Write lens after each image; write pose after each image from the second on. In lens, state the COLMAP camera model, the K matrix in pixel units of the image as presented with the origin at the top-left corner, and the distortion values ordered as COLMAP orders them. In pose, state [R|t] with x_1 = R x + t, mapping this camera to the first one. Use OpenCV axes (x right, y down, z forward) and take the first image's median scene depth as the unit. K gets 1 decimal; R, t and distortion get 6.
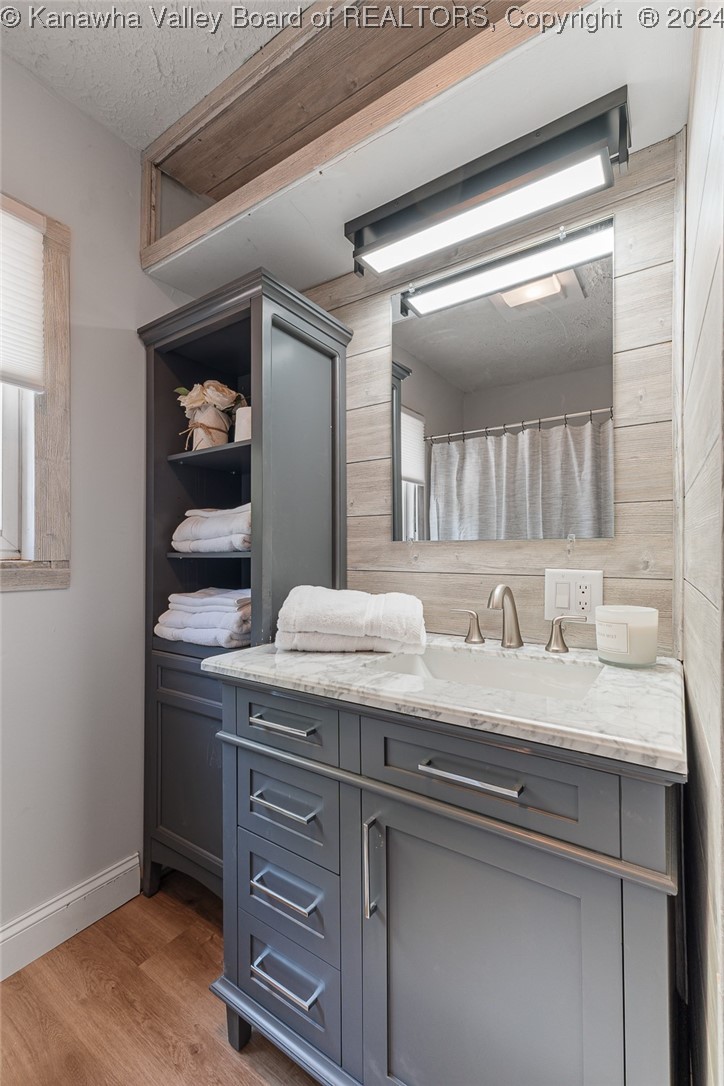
lens RADIAL K [[455.7, 0, 353.6], [0, 455.7, 547.5], [0, 0, 1]] dist [0.008391, -0.001189]
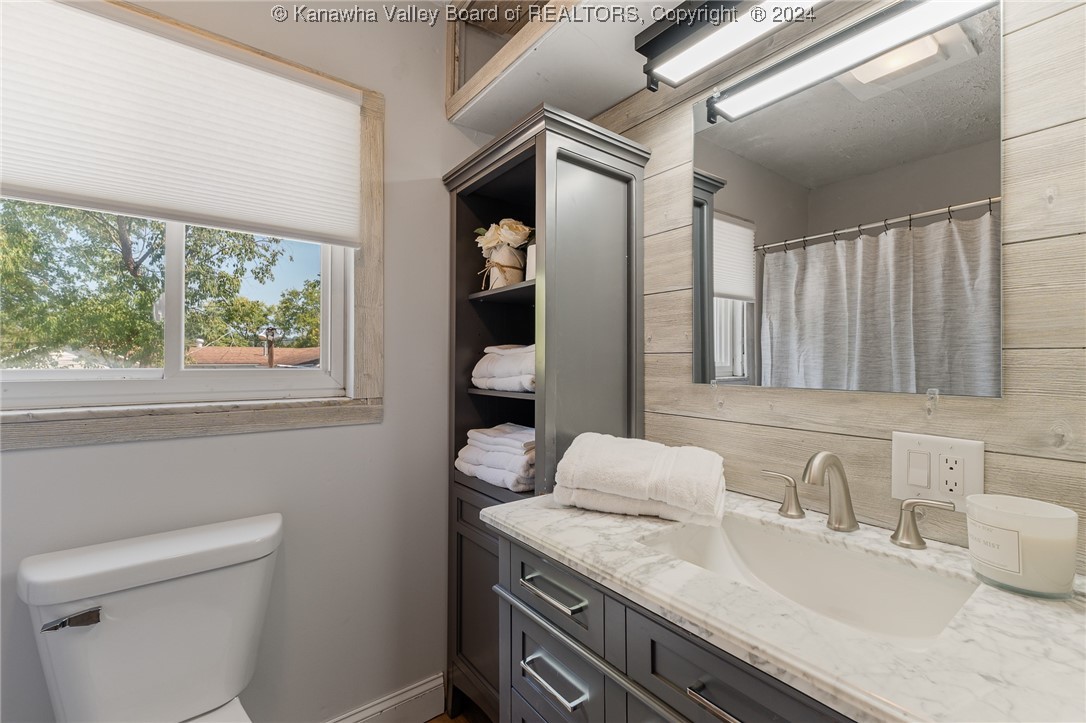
lens RADIAL K [[455.7, 0, 544.8], [0, 455.7, 356.2], [0, 0, 1]] dist [0.008391, -0.001189]
pose [[0.951854, -0.001782, -0.306545, 0.087173], [0.002132, 0.999997, 0.000808, -0.072074], [0.306543, -0.001422, 0.951856, 0.076413]]
